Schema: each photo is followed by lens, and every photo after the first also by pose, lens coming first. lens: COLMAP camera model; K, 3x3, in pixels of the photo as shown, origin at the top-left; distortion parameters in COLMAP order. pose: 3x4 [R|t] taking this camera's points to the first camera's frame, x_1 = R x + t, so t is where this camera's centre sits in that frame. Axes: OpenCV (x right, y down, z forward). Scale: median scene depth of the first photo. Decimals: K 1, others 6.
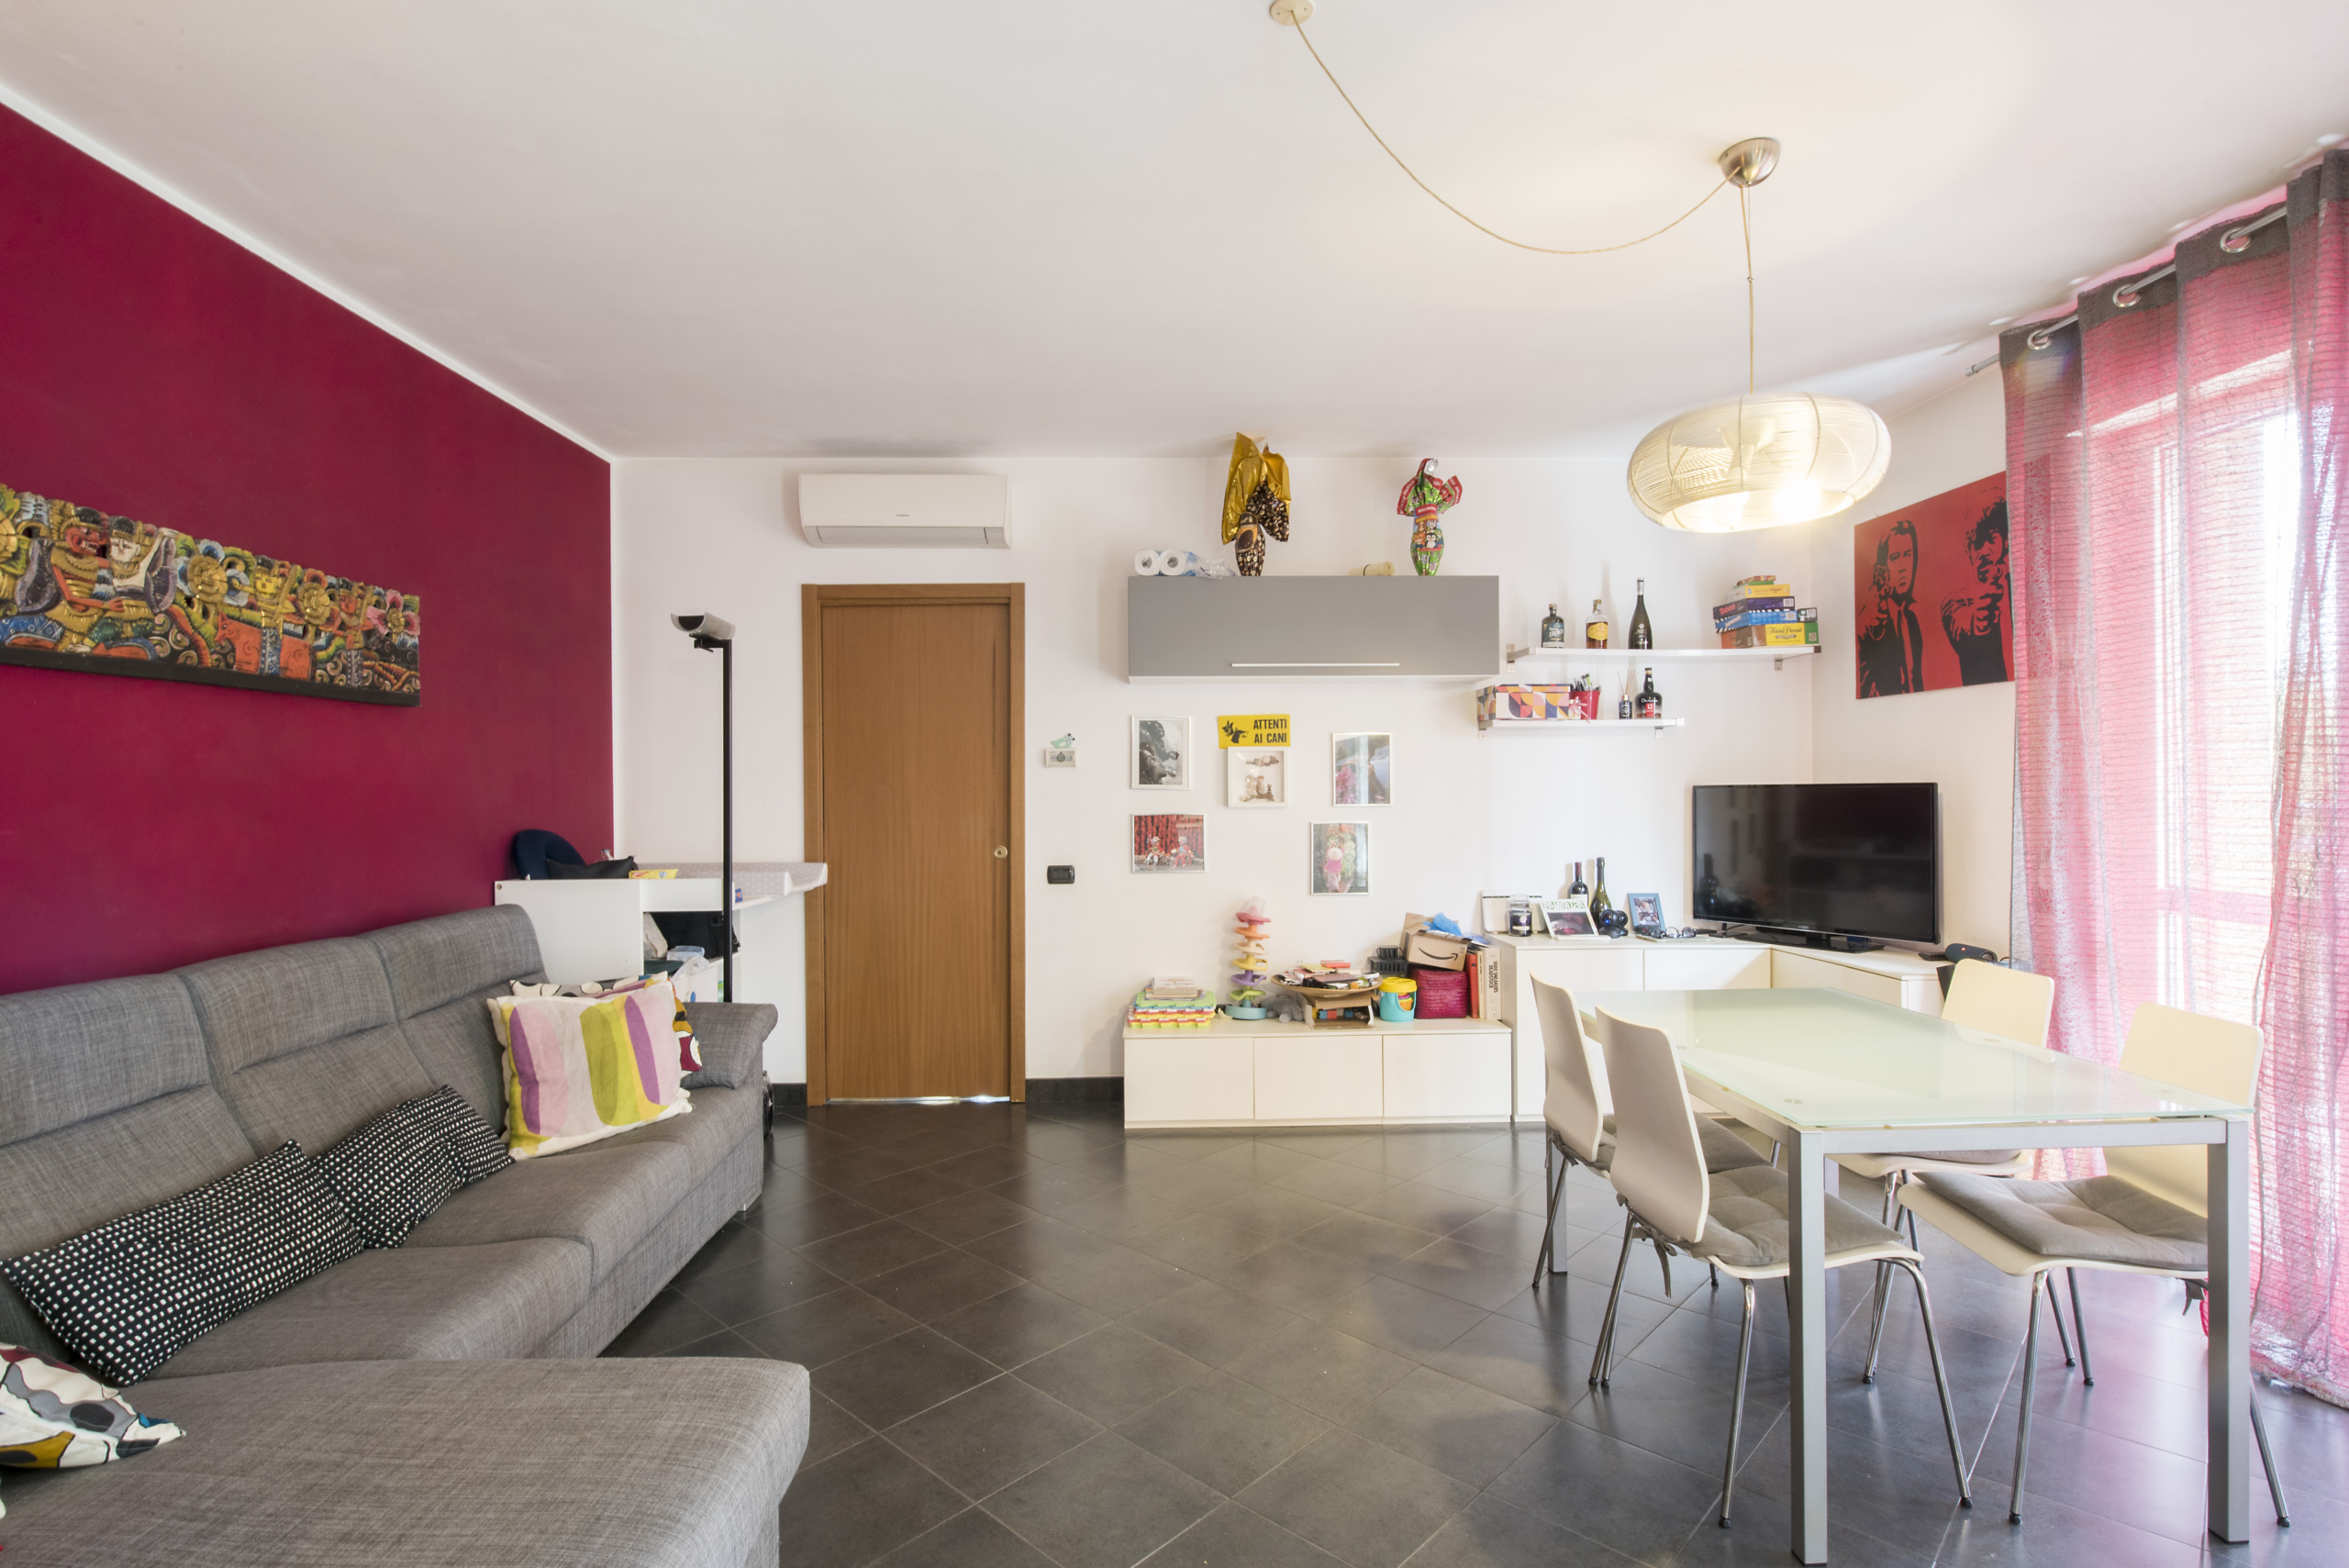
lens RADIAL K [[1153.6, 0, 1178.7], [0, 1153.6, 798.7], [0, 0, 1]] dist [0.026817, -0.000055]
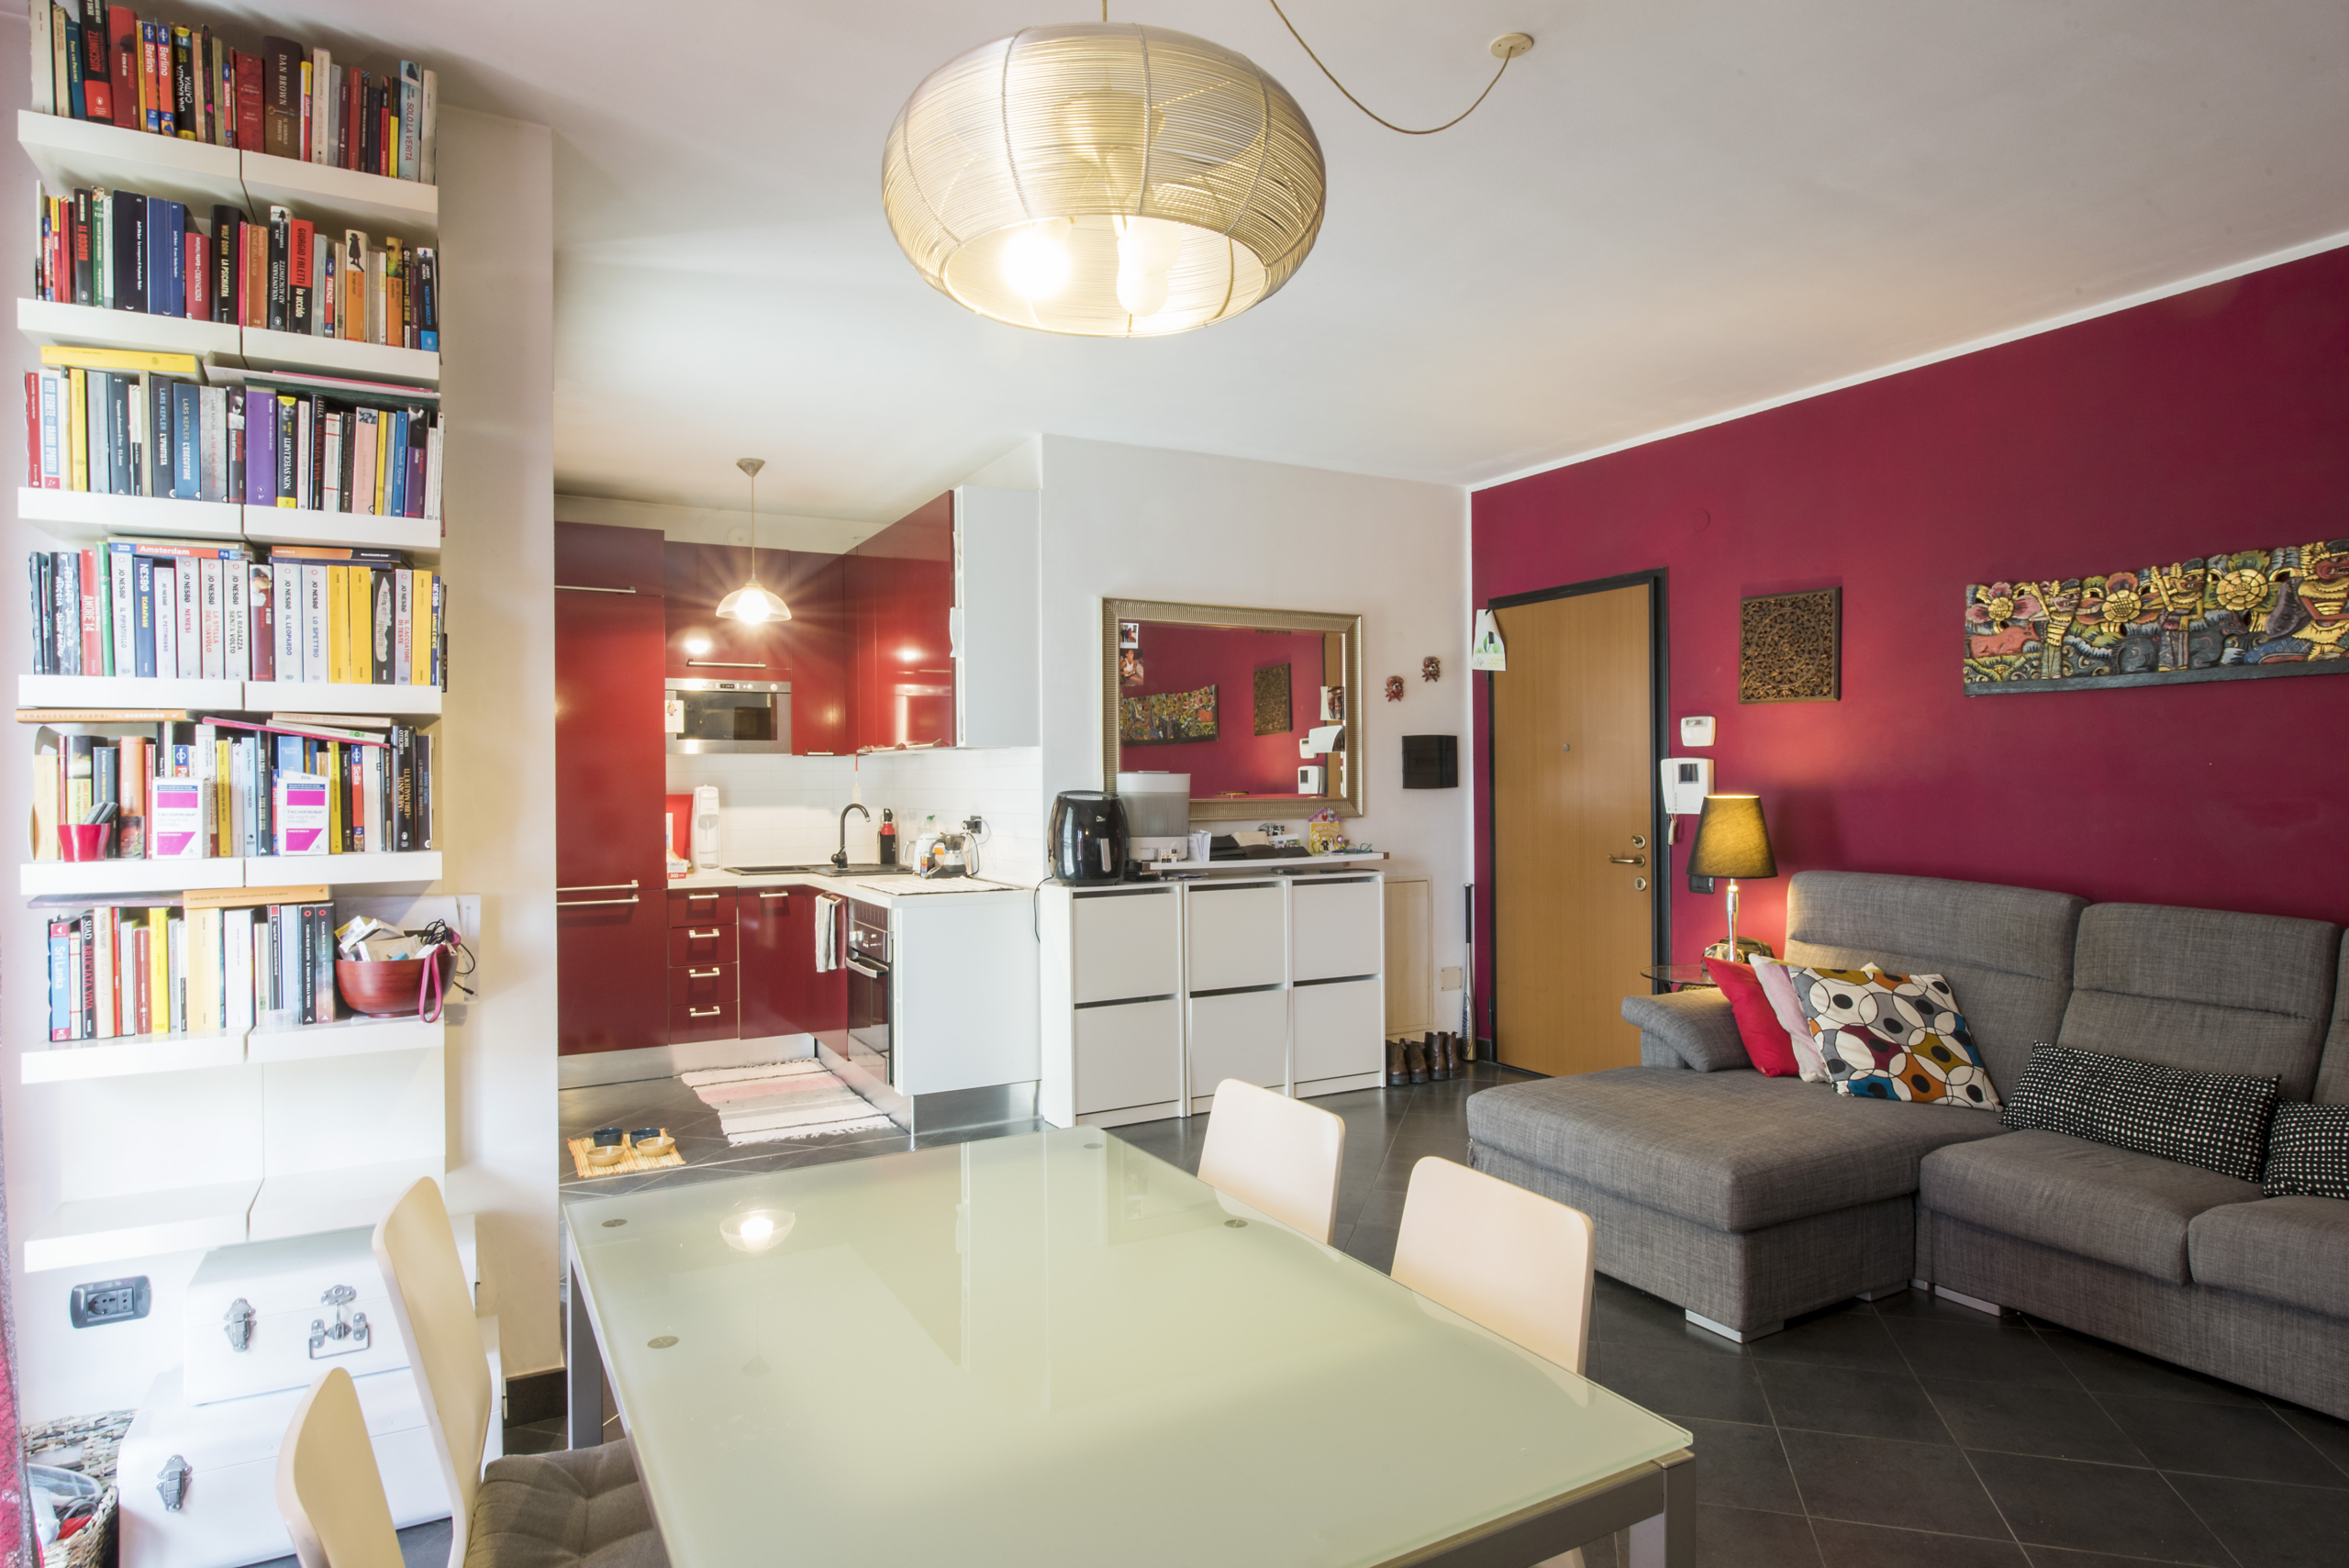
lens RADIAL K [[1306.0, 0, 1174.5], [0, 1306.0, 784.0], [0, 0, 1]] dist [0.004574, -0.001253]
pose [[-0.889822, 0.013961, -0.456094, 0.384530], [0.008531, 0.999866, 0.013961, -0.012430], [0.456228, 0.008532, -0.889822, 0.840387]]
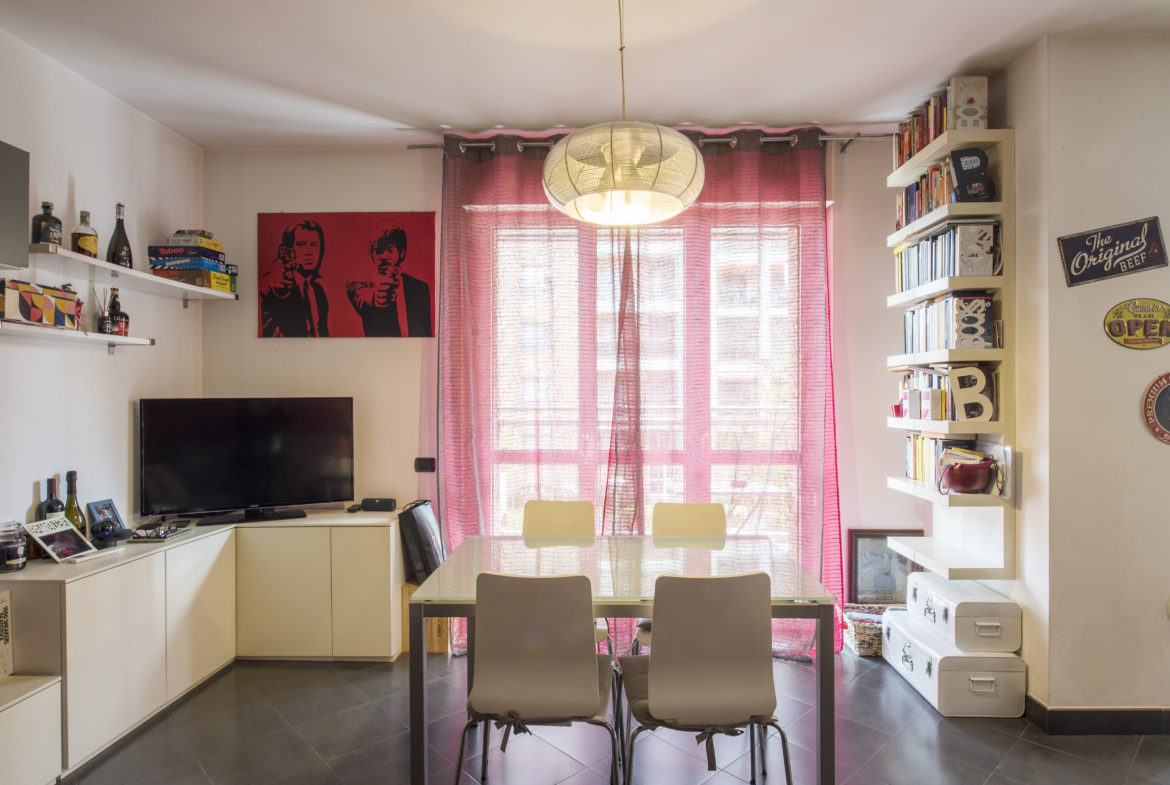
lens RADIAL K [[663.6, 0, 575.3], [0, 663.6, 399.6], [0, 0, 1]] dist [-0.008073, -0.002573]
pose [[0.051813, 0.003114, 0.998652, -0.185526], [0.012077, 0.999920, -0.003744, -0.003072], [-0.998584, 0.012255, 0.051771, 0.563880]]
